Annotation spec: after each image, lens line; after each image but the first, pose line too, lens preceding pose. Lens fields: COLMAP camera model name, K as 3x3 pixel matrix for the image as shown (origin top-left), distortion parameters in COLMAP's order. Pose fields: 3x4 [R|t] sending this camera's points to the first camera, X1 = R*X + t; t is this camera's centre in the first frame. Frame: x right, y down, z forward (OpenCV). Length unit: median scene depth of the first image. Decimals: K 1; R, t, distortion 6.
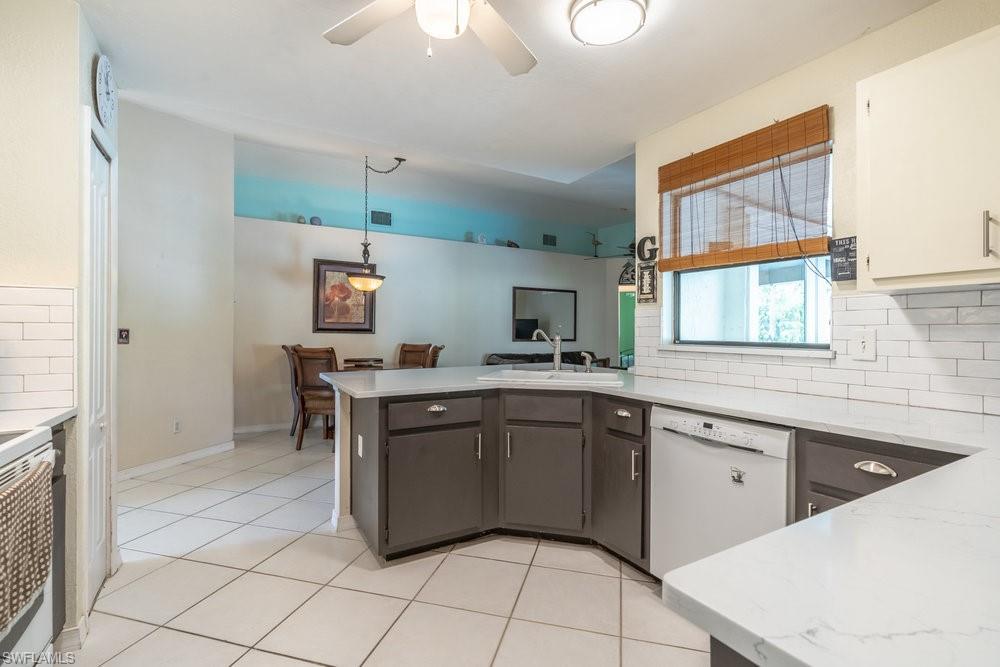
lens RADIAL K [[460.9, 0, 504.2], [0, 460.9, 332.6], [0, 0, 1]] dist [0.003493, 0.000420]
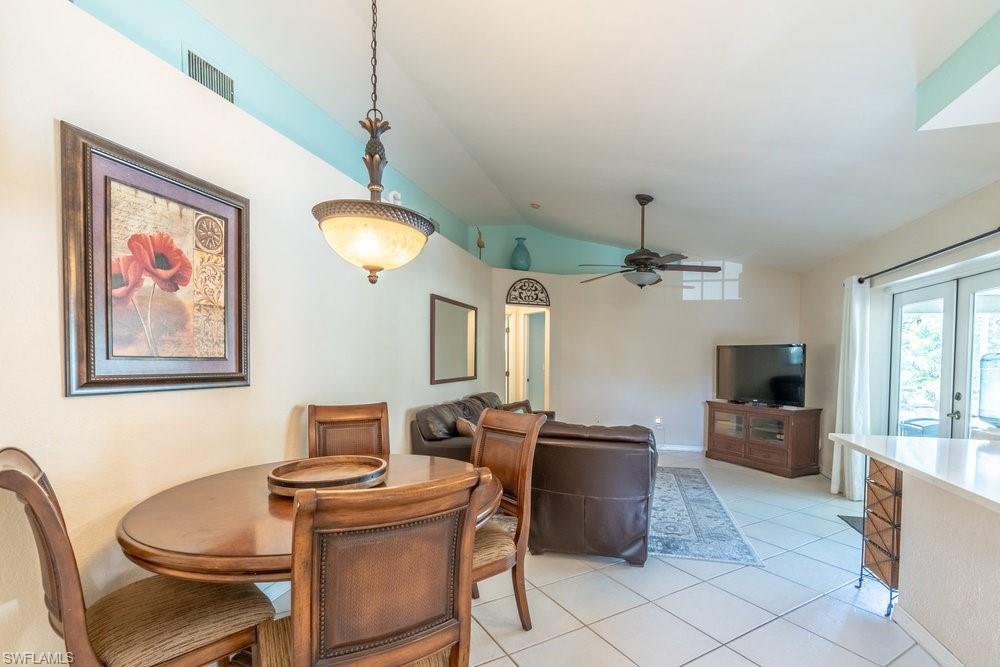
lens RADIAL K [[460.9, 0, 505.3], [0, 460.9, 375.7], [0, 0, 1]] dist [0.003493, 0.000420]
pose [[0.719780, -0.032394, 0.693446, -0.404162], [0.004083, 0.999091, 0.042435, -0.021755], [-0.694190, -0.027713, 0.719258, 0.601448]]
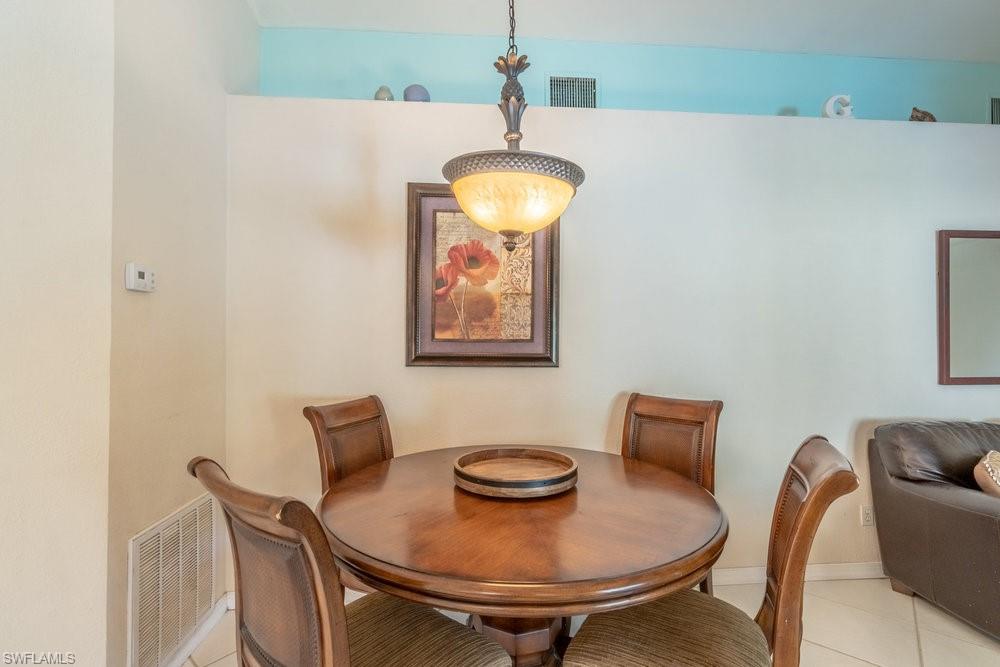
lens RADIAL K [[460.9, 0, 500.0], [0, 460.9, 331.8], [0, 0, 1]] dist [0.003493, 0.000420]
pose [[0.904329, -0.016983, -0.426497, -0.164503], [0.008295, 0.999719, -0.022220, -0.019626], [0.426755, 0.016556, 0.904216, 0.648746]]
